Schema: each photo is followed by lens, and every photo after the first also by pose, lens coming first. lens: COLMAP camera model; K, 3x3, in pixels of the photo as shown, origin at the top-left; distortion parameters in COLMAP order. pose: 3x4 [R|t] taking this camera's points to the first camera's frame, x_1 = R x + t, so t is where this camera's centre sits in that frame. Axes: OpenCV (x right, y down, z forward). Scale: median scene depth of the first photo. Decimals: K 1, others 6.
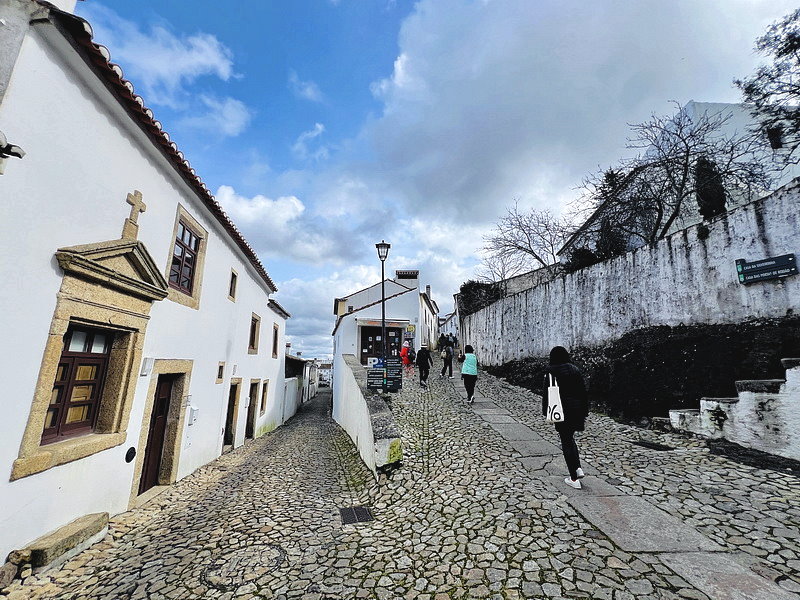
lens RADIAL K [[320.7, 0, 399.3], [0, 320.7, 295.8], [0, 0, 1]] dist [-0.003104, 0.000976]
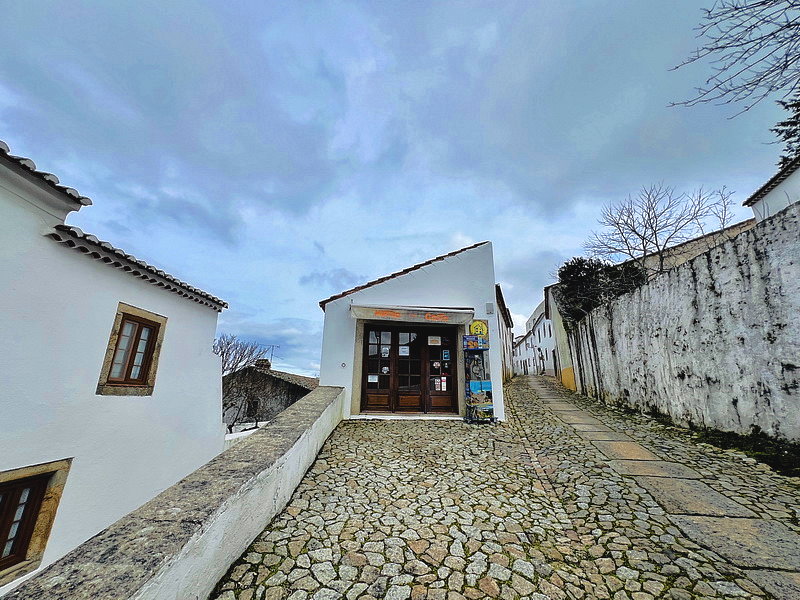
lens RADIAL K [[320.7, 0, 399.7], [0, 320.7, 297.1], [0, 0, 1]] dist [-0.003104, 0.000976]
pose [[0.982001, -0.036474, -0.185322, 0.014395], [0.021033, 0.996192, -0.084614, 0.095678], [0.187702, 0.079193, 0.979028, 0.556870]]
